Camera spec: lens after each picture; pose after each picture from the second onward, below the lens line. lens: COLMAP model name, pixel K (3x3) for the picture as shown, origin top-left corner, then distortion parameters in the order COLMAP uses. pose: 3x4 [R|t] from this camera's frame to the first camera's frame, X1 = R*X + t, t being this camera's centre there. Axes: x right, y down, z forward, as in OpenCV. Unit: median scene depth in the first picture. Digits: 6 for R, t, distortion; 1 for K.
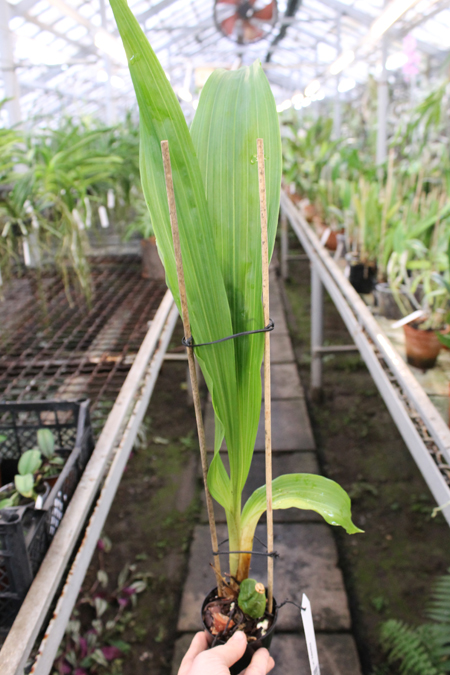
lens RADIAL K [[609.8, 0, 225.0], [0, 609.8, 337.5], [0, 0, 1]] dist [-0.150983, 0.140112]
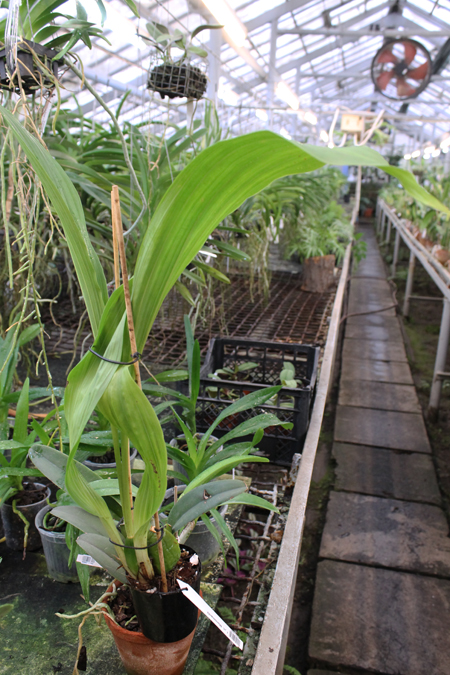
lens RADIAL K [[613.3, 0, 225.0], [0, 613.3, 337.5], [0, 0, 1]] dist [-0.151461, 0.140907]
pose [[0.978570, 0.137526, -0.153258, -0.081641], [-0.145899, 0.988287, -0.044740, 0.065831], [0.145310, 0.066142, 0.987173, -0.189017]]
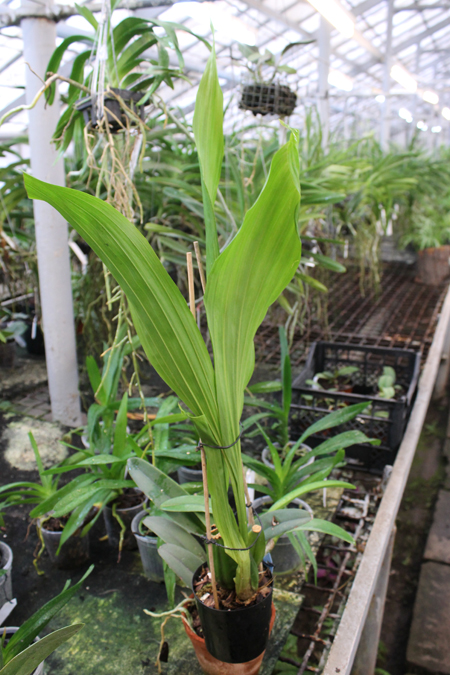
lens RADIAL K [[609.8, 0, 225.0], [0, 609.8, 337.5], [0, 0, 1]] dist [-0.150983, 0.140112]
pose [[0.929130, 0.146416, -0.339529, -0.064242], [-0.150505, 0.988504, 0.014414, 0.043168], [0.337736, 0.037708, 0.940485, -0.195230]]
